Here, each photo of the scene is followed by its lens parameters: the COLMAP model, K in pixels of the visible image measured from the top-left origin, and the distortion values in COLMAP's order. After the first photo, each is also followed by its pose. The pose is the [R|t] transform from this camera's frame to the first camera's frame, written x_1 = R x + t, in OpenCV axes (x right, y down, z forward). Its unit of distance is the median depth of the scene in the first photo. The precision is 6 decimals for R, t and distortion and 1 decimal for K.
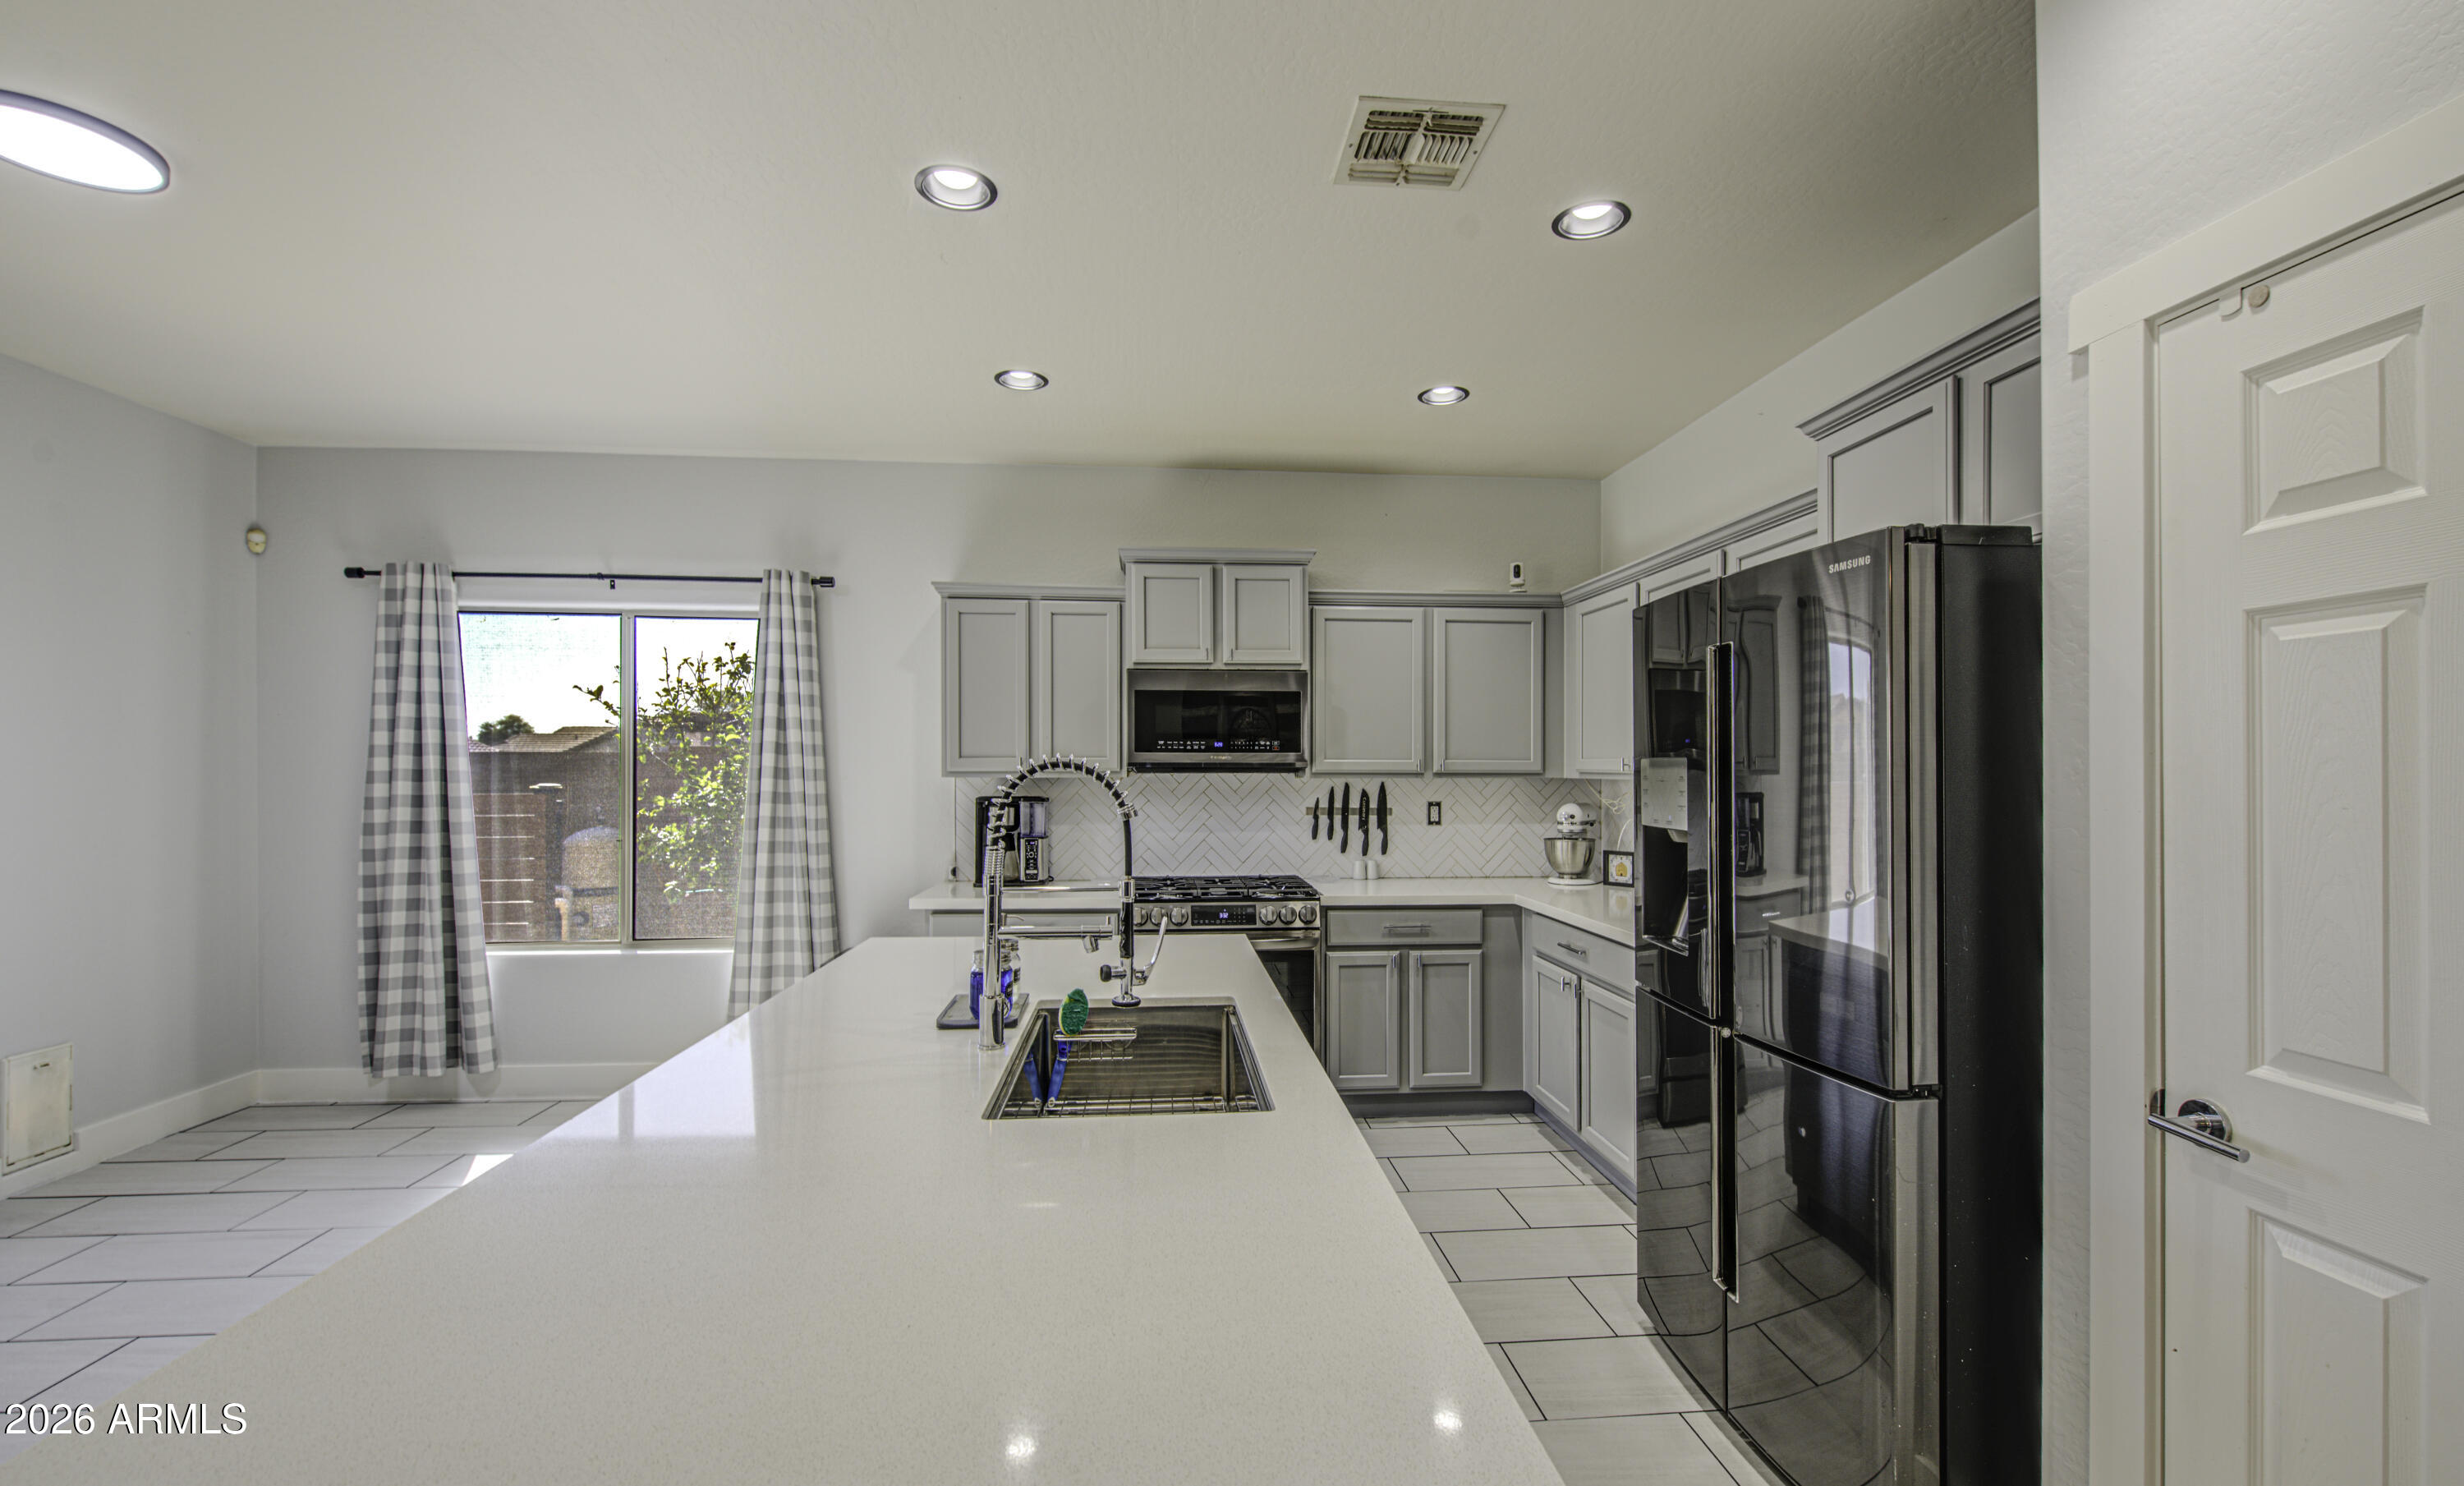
lens RADIAL K [[1026.5, 0, 1239.9], [0, 1026.5, 772.9], [0, 0, 1]] dist [0.000971, 0.000048]
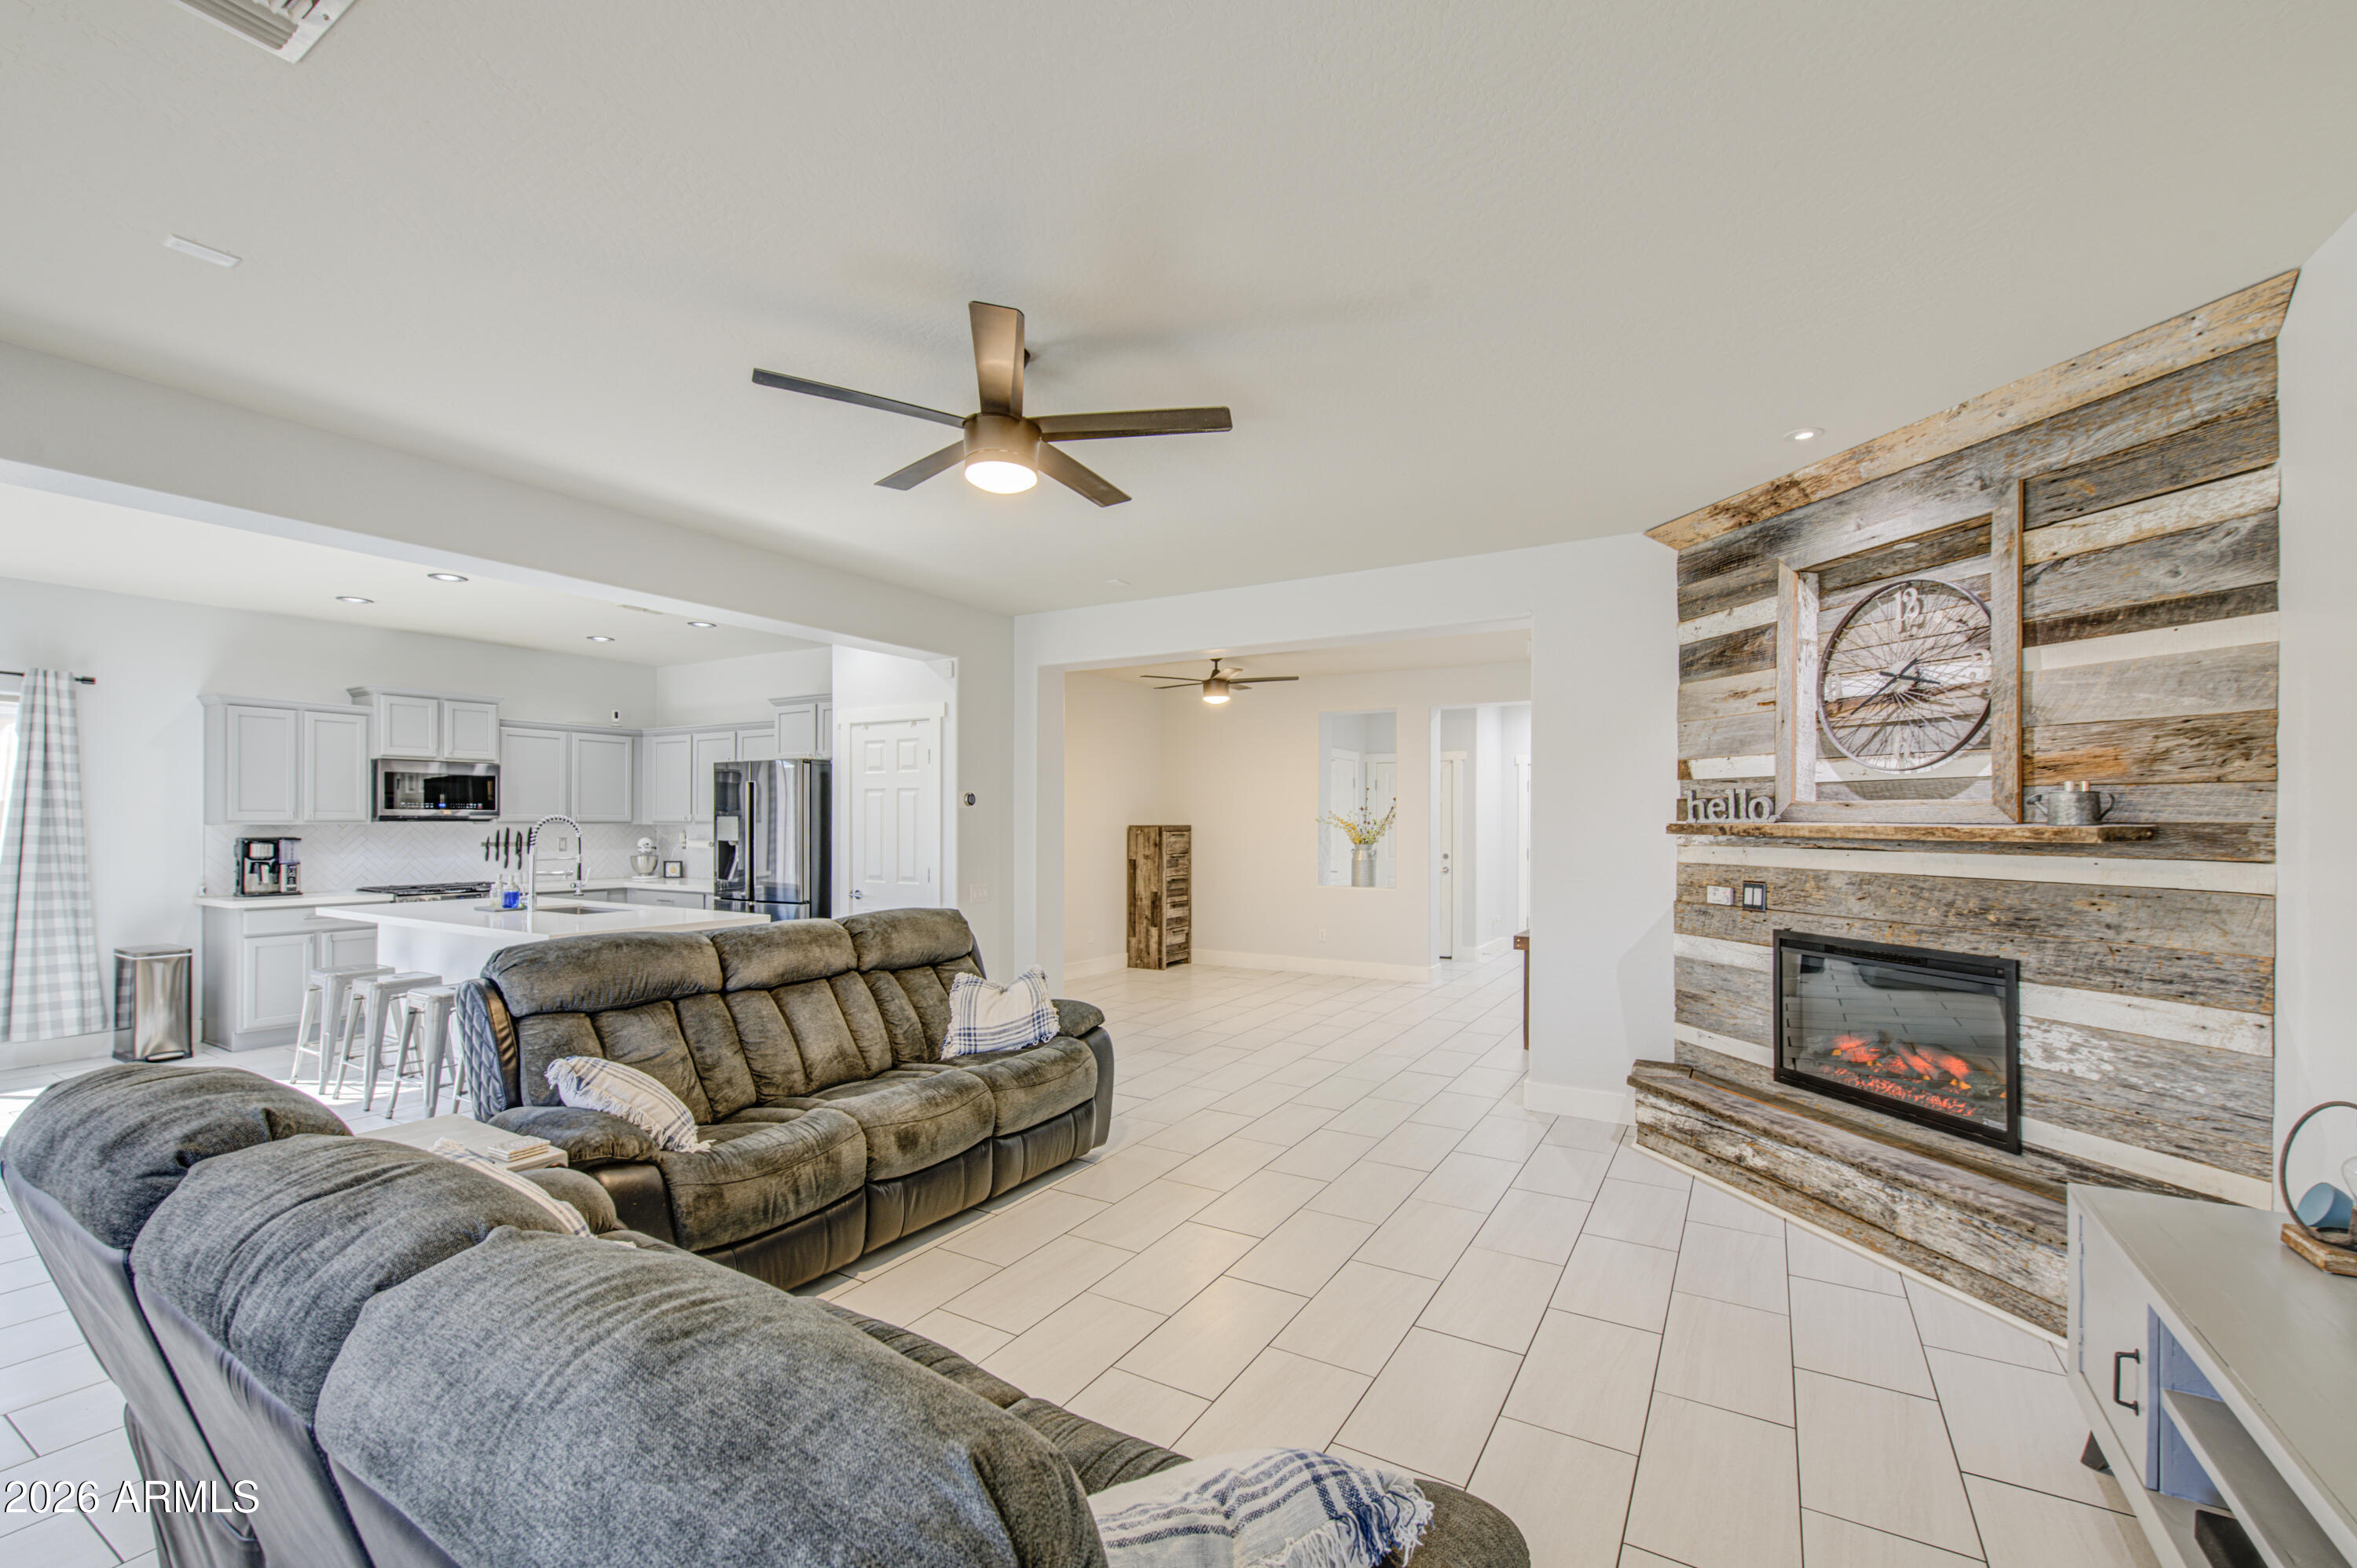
lens RADIAL K [[984.4, 0, 1176.8], [0, 984.4, 820.7], [0, 0, 1]] dist [-0.002089, -0.000878]
pose [[0.584724, 0.001023, 0.811232, -0.610176], [-0.000628, 0.999999, -0.000809, -0.000787], [-0.811232, -0.000036, 0.584724, -0.917854]]
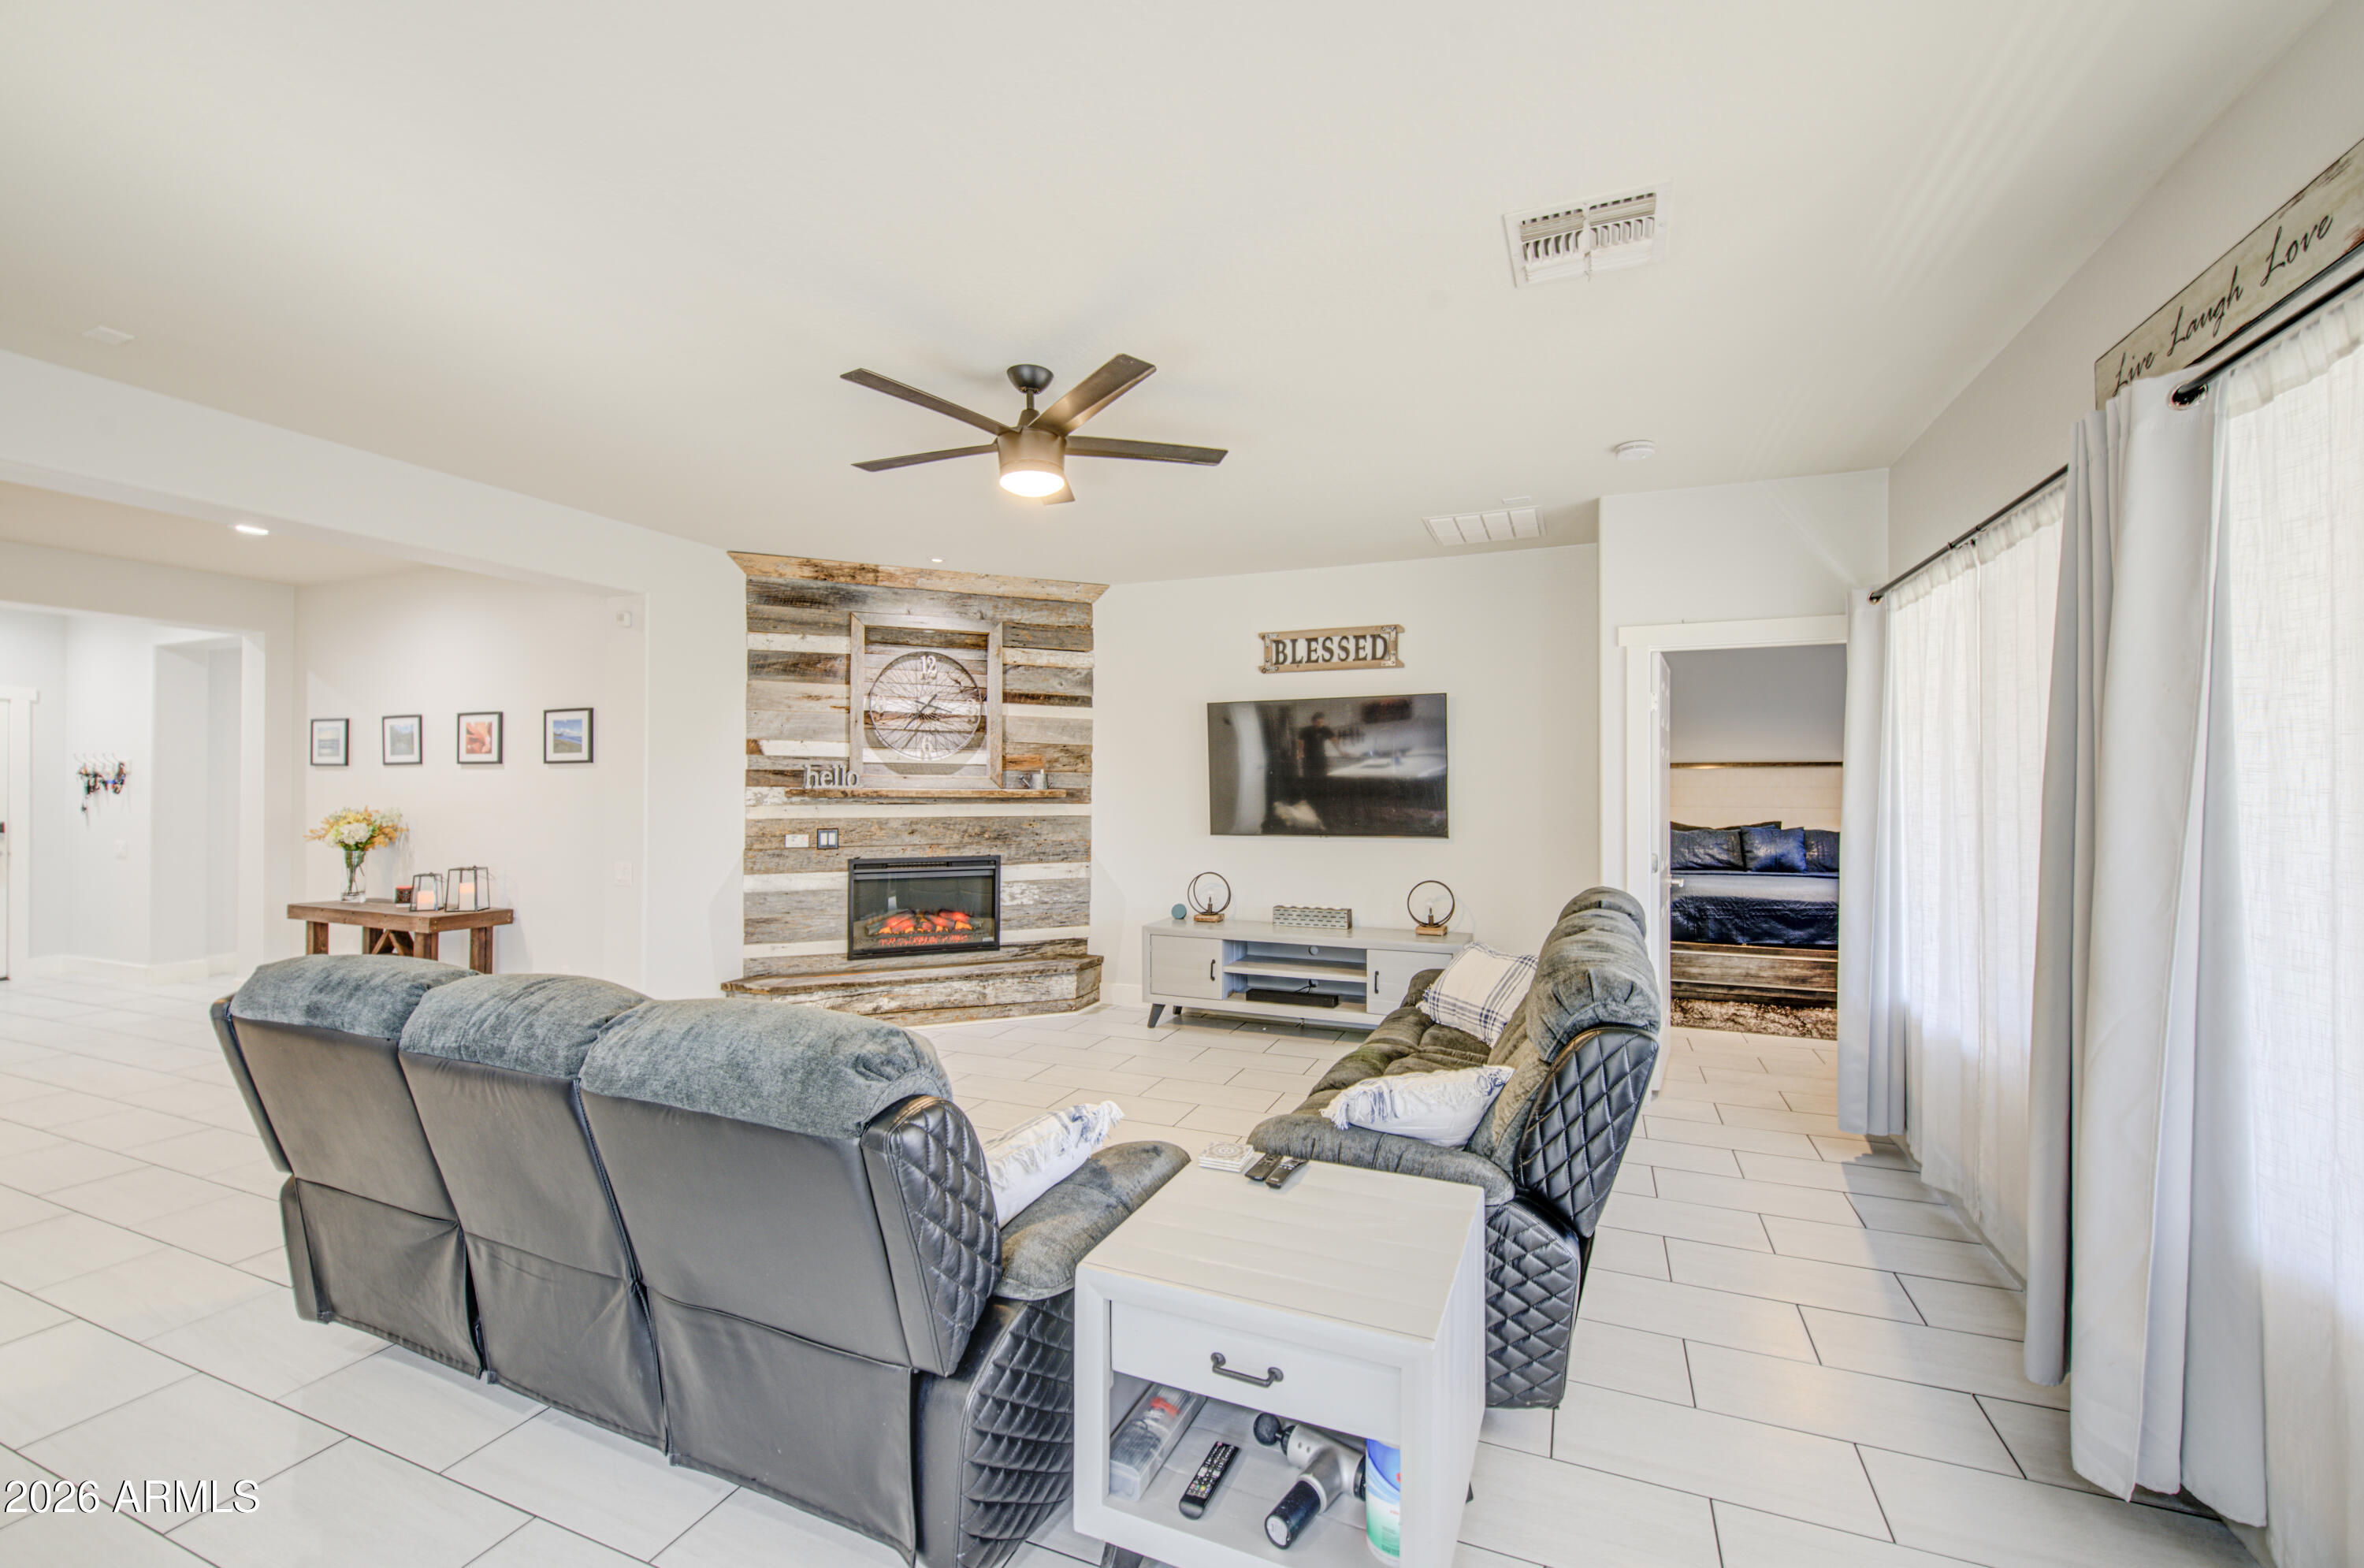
lens RADIAL K [[961.2, 0, 1197.1], [0, 961.2, 785.1], [0, 0, 1]] dist [-0.002454, -0.000692]
pose [[-0.891247, -0.001566, 0.453516, -0.585674], [-0.002497, 0.999996, -0.001455, -0.003370], [-0.453512, -0.002430, -0.891247, 0.107533]]
